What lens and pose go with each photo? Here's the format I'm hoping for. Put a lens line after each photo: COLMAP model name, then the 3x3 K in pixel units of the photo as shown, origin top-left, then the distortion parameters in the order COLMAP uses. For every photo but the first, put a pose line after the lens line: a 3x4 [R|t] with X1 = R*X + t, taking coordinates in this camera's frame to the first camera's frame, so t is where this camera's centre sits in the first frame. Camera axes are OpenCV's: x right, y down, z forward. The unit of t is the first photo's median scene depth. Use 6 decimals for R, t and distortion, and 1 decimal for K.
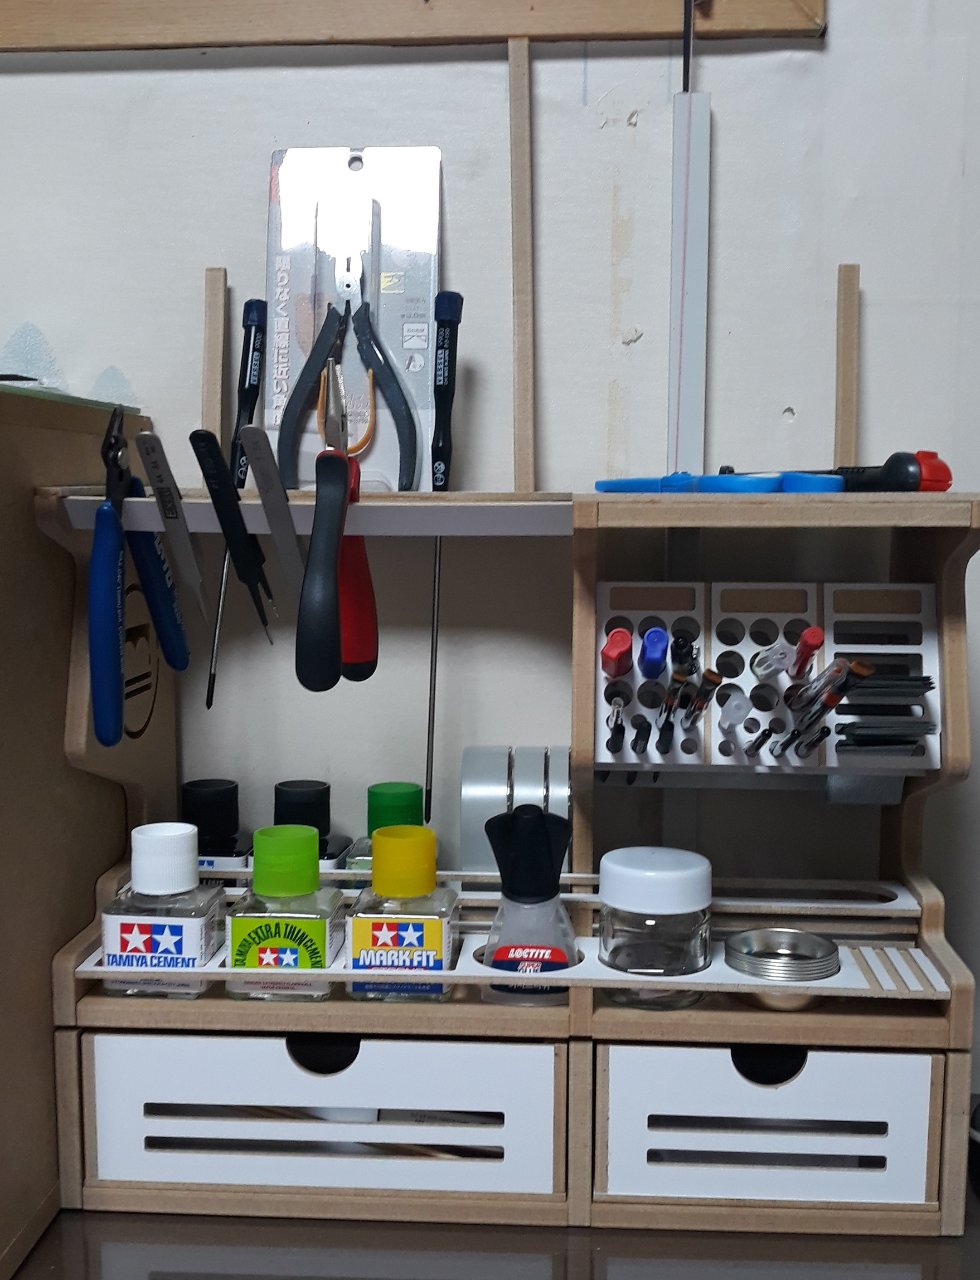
lens RADIAL K [[1463.2, 0, 487.9], [0, 1463.2, 643.6], [0, 0, 1]] dist [0.006889, 0.000000]
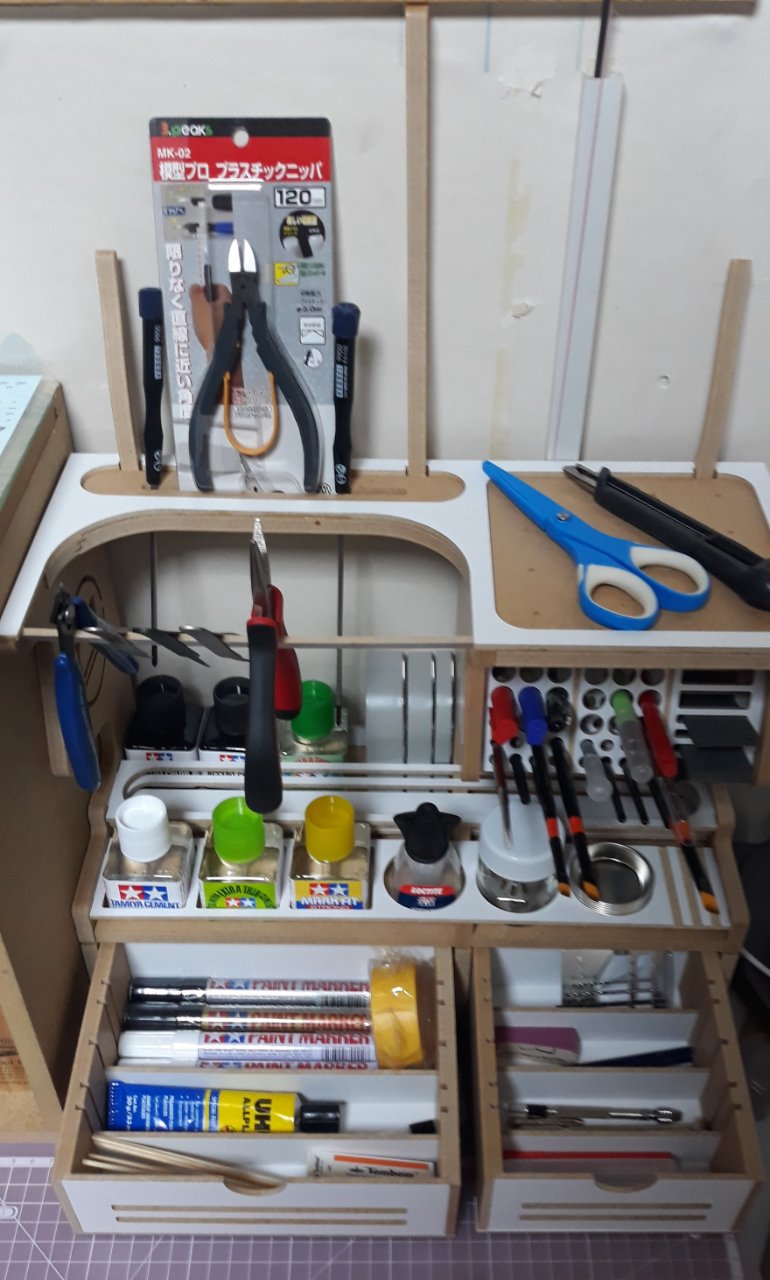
lens RADIAL K [[1180.2, 0, 385.3], [0, 1180.2, 646.6], [0, 0, 1]] dist [-0.008233, 0.000000]
pose [[0.998768, -0.031211, 0.038568, -0.044346], [0.004111, 0.826738, 0.562572, -0.582929], [-0.049444, -0.561720, 0.825848, 0.228535]]
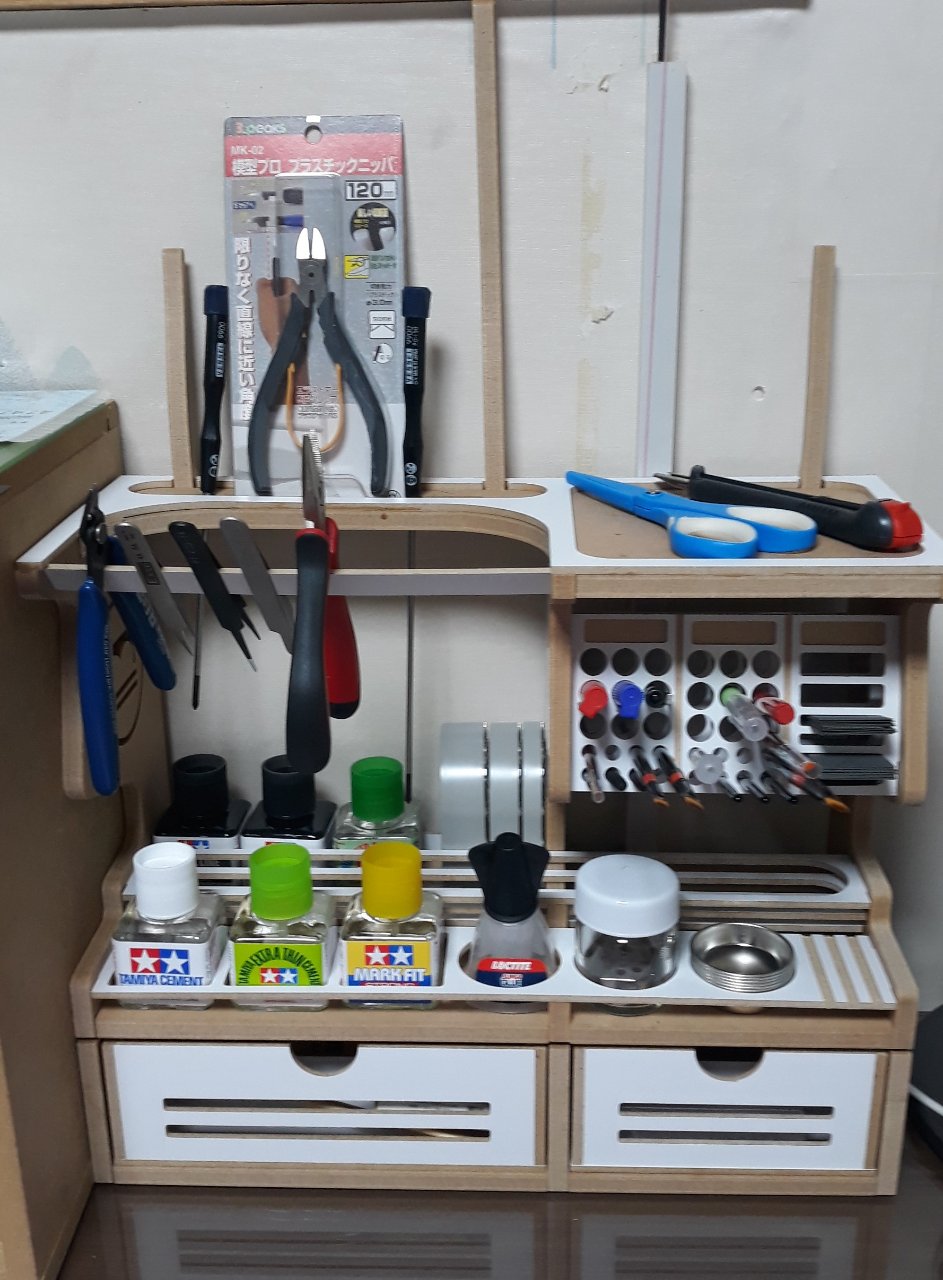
lens RADIAL K [[1399.6, 0, 464.3], [0, 1399.6, 632.7], [0, 0, 1]] dist [0.003056, 0.000000]
pose [[0.999537, -0.022093, 0.020914, -0.022227], [0.016803, 0.974012, 0.225871, -0.261257], [-0.025361, -0.225415, 0.973933, 0.046275]]
